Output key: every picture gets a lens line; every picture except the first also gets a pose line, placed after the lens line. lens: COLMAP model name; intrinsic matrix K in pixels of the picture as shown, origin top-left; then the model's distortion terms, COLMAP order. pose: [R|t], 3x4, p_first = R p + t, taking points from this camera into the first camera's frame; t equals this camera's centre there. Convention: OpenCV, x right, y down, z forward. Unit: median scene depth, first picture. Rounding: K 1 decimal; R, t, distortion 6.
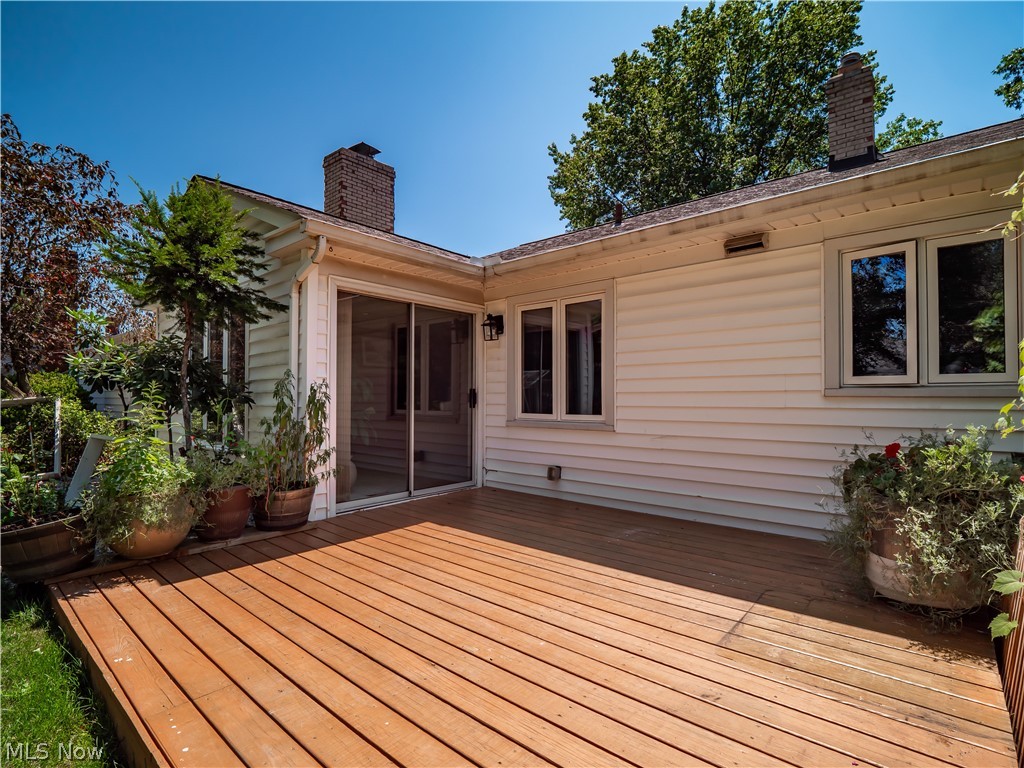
lens RADIAL K [[502.4, 0, 509.9], [0, 502.4, 391.6], [0, 0, 1]] dist [0.006323, -0.003428]
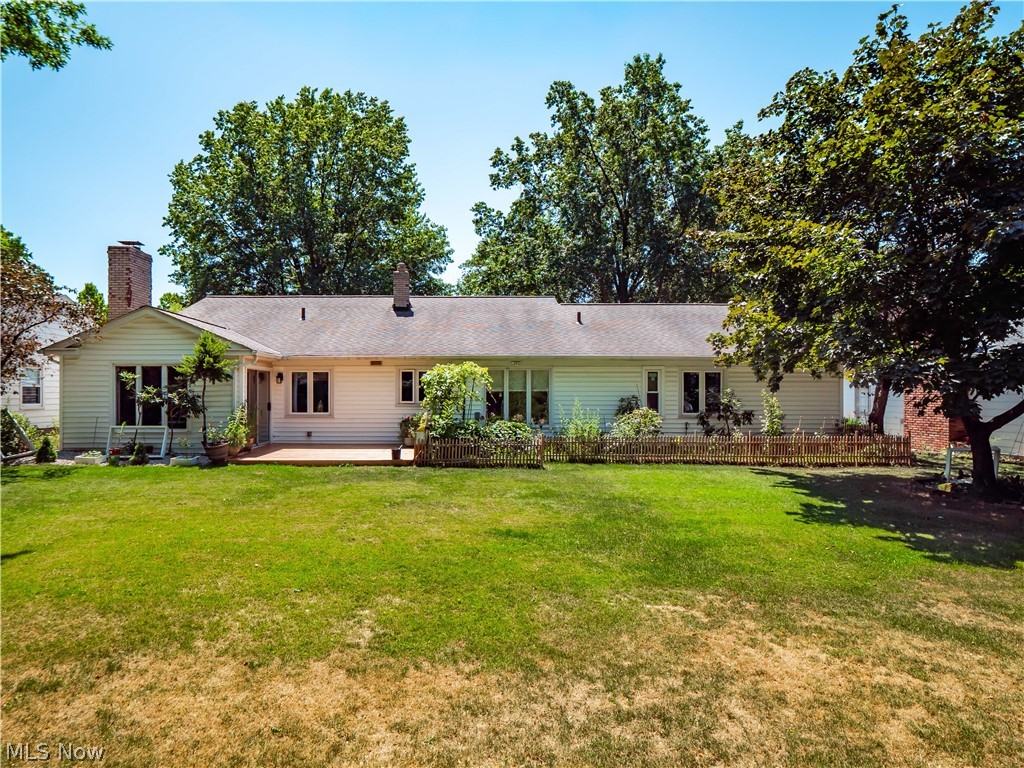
lens RADIAL K [[539.9, 0, 510.1], [0, 539.9, 390.3], [0, 0, 1]] dist [-0.004018, -0.000343]
pose [[0.695567, 0.007857, 0.718419, -1.230320], [-0.011649, 0.999932, 0.000343, -0.086515], [-0.718367, -0.008607, 0.695611, -1.777154]]
